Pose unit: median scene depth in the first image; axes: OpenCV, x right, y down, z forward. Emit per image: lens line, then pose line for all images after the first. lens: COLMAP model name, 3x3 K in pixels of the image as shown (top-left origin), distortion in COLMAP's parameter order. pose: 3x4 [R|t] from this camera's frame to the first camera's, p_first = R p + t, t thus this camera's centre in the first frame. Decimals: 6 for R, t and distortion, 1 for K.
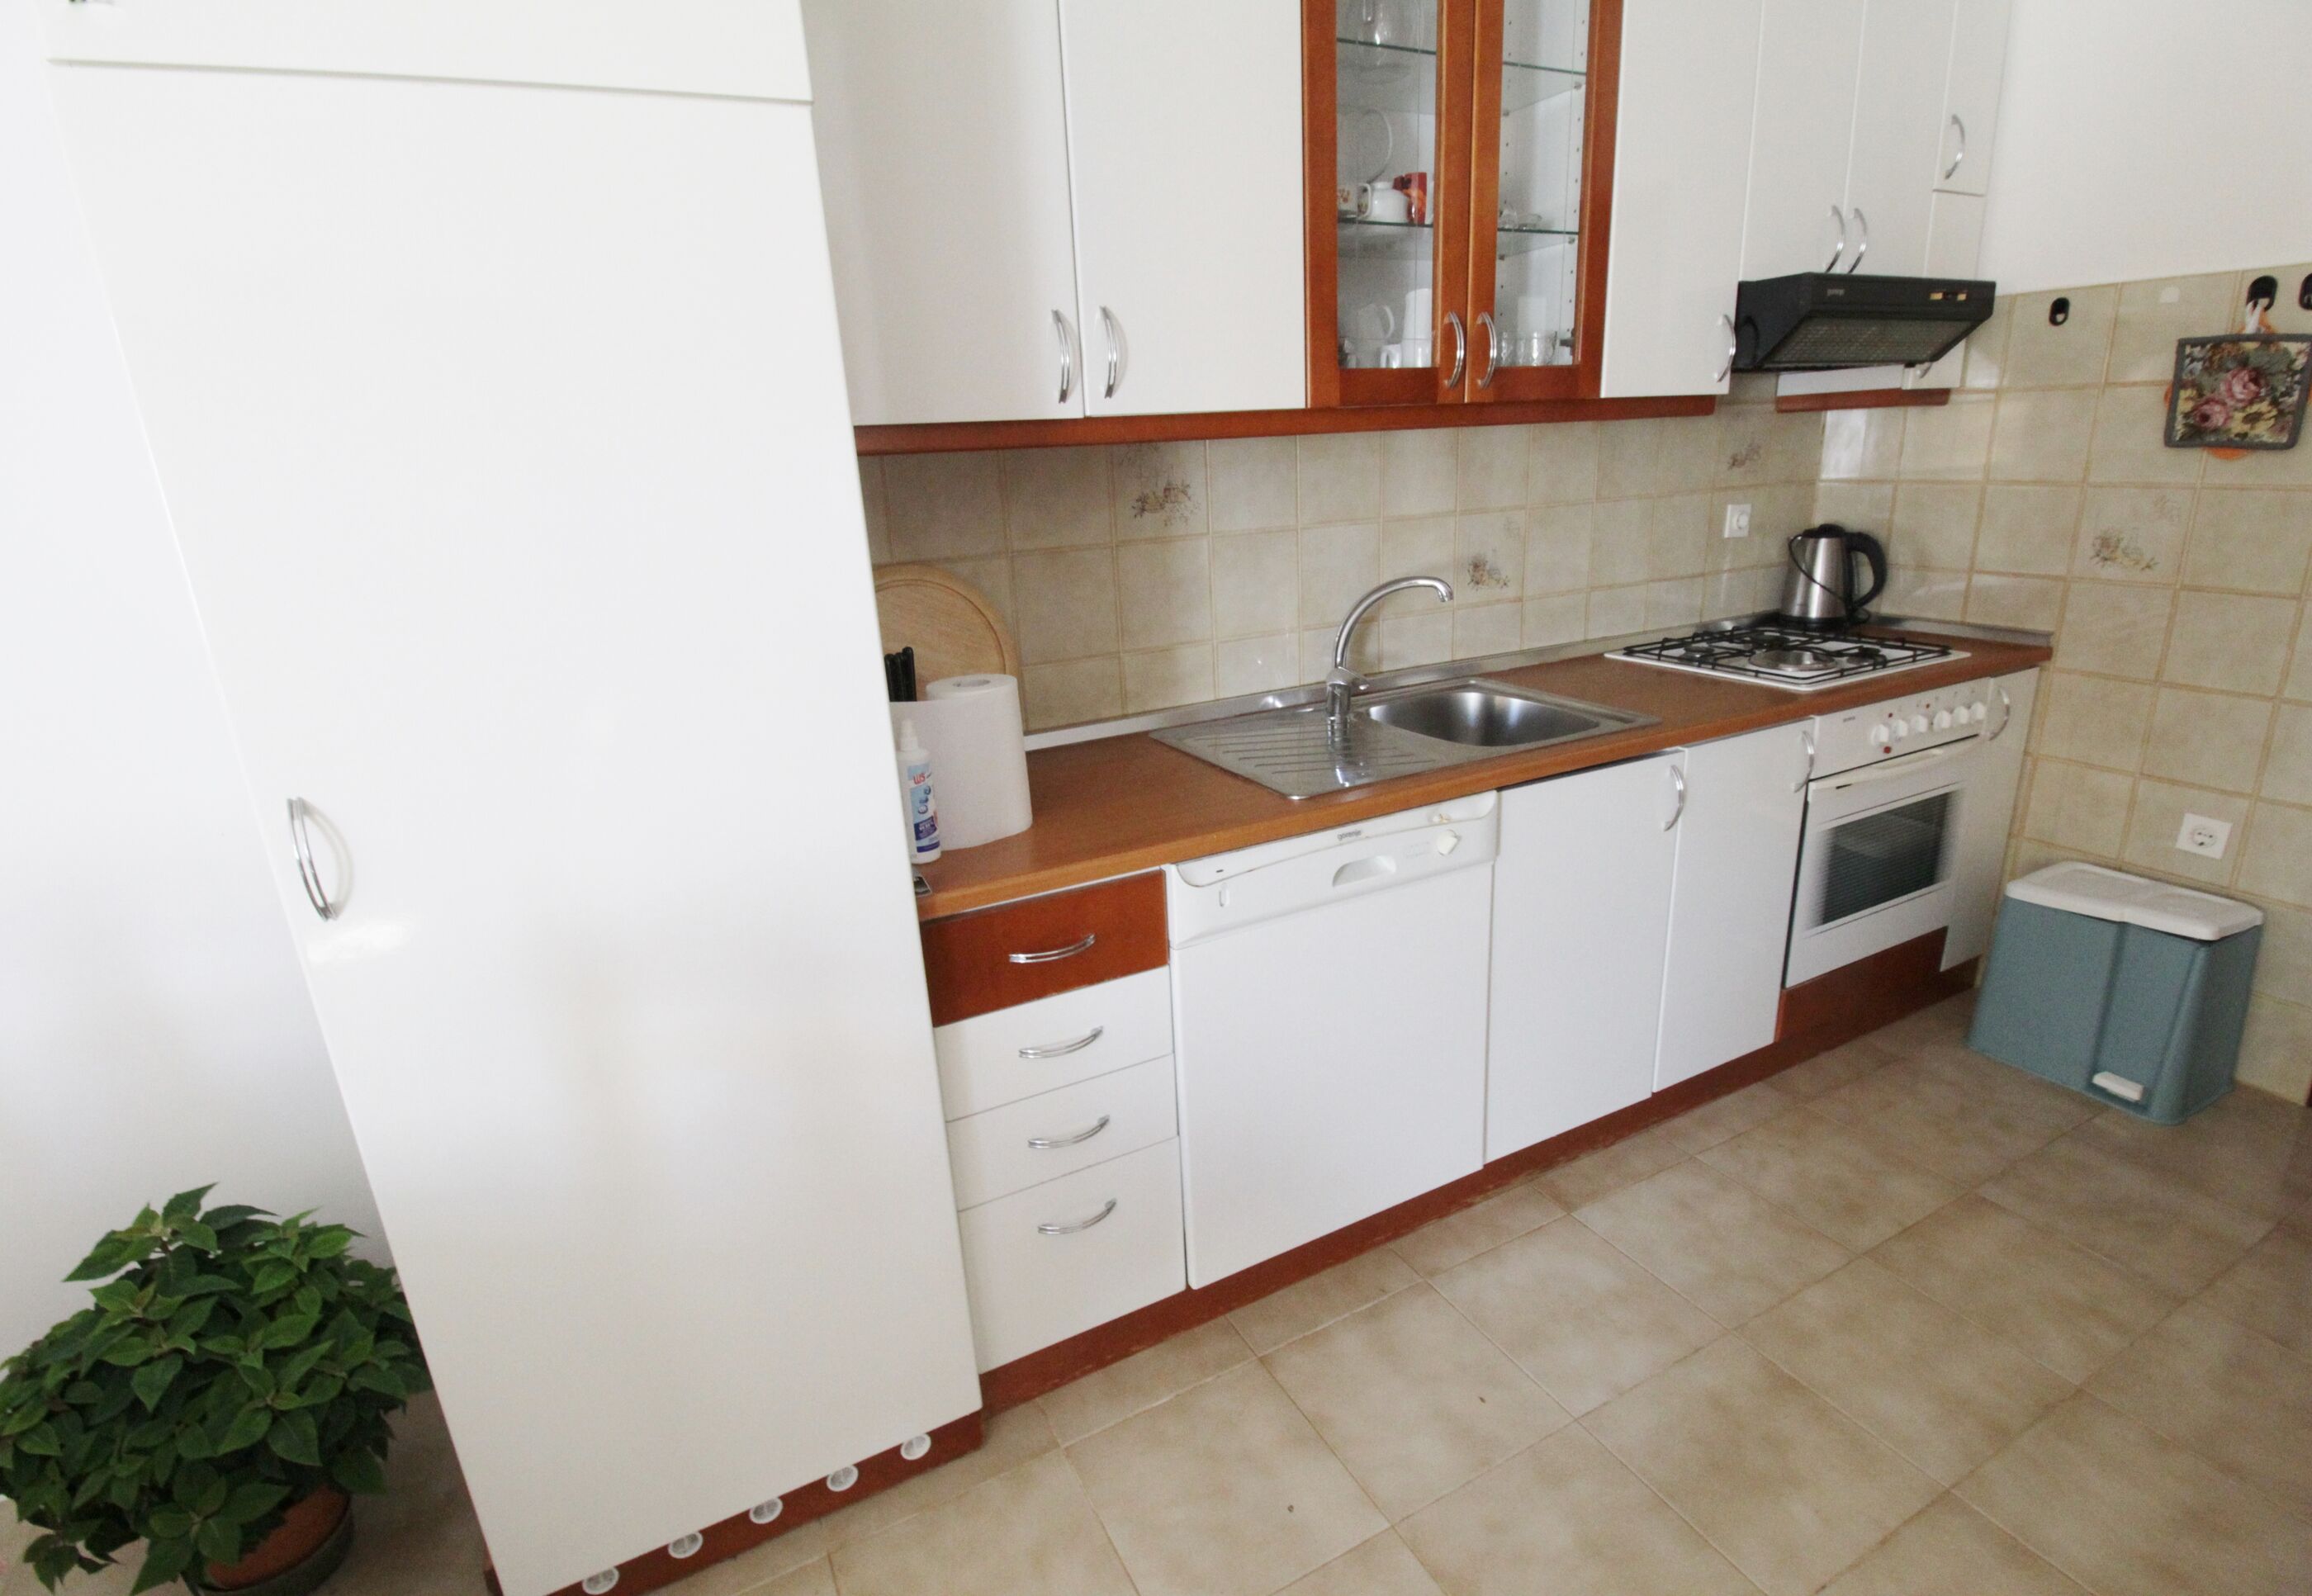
lens RADIAL K [[1114.7, 0, 1175.3], [0, 1114.7, 797.2], [0, 0, 1]] dist [-0.000615, -0.011666]
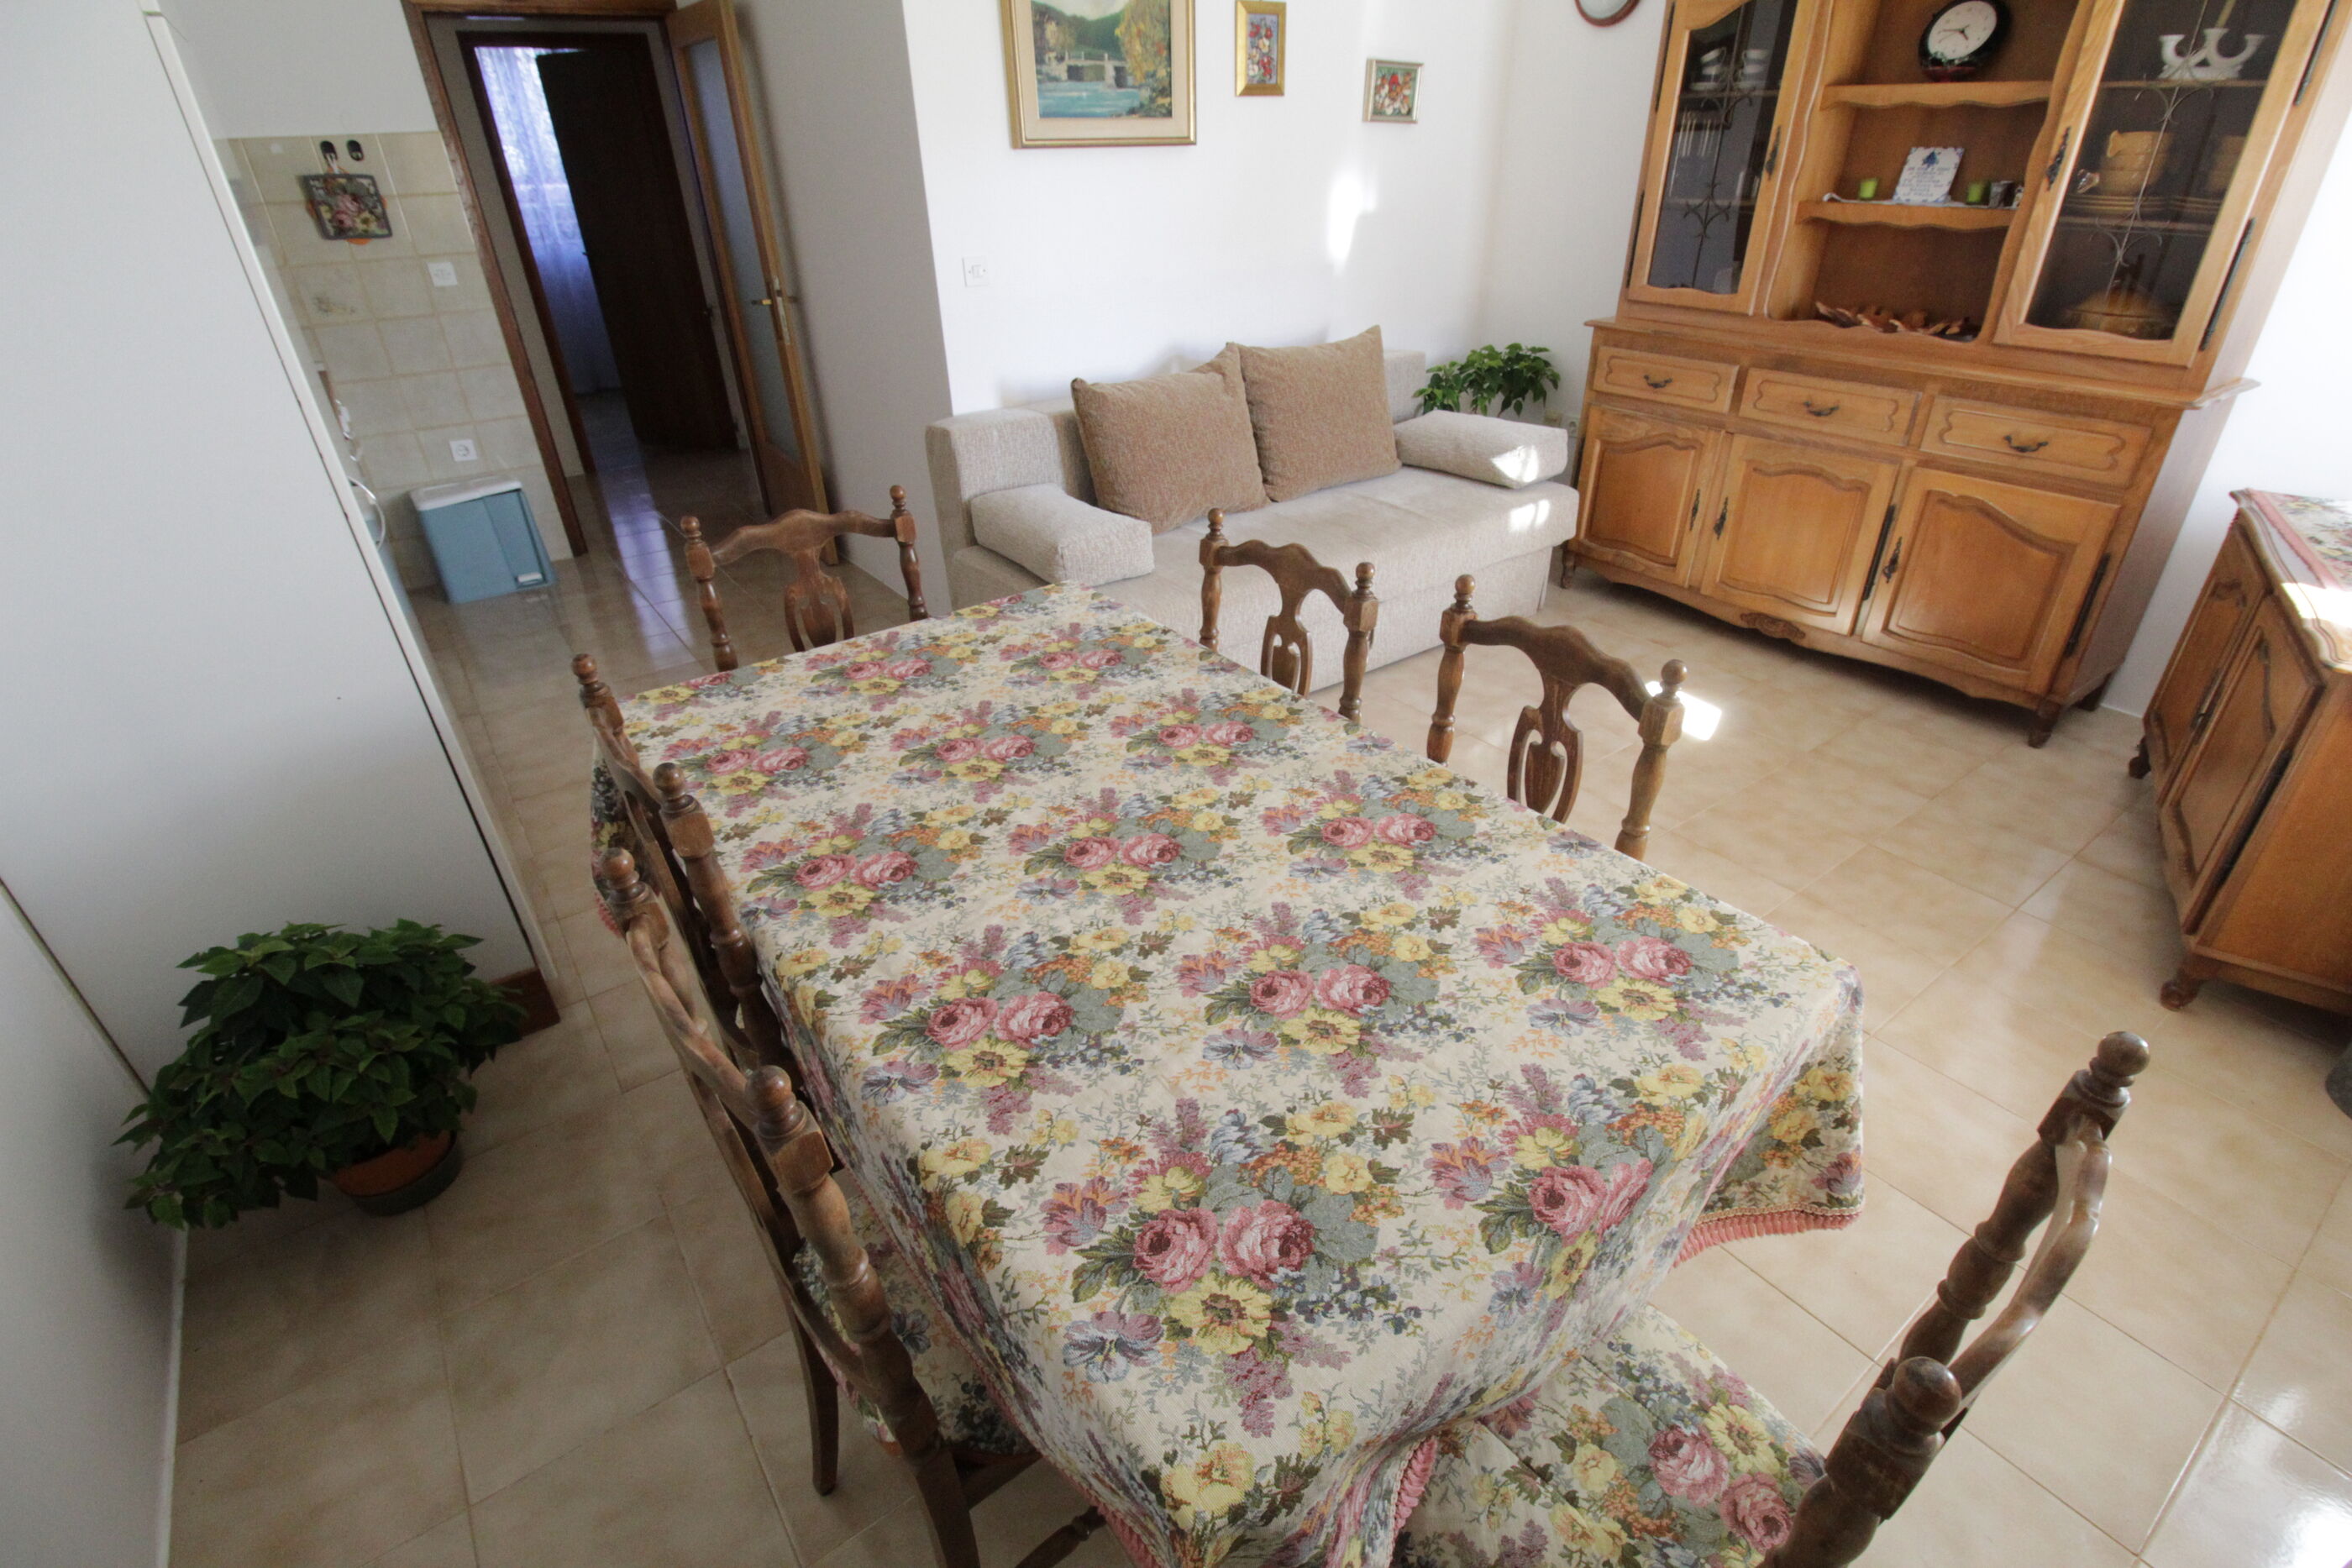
lens RADIAL K [[1097.2, 0, 1201.0], [0, 1097.2, 791.5], [0, 0, 1]] dist [0.000477, -0.012791]
pose [[-0.150704, -0.463917, 0.872966, -1.230999], [0.319558, 0.812783, 0.487100, 0.000981], [-0.935506, 0.352371, 0.025759, -0.044267]]
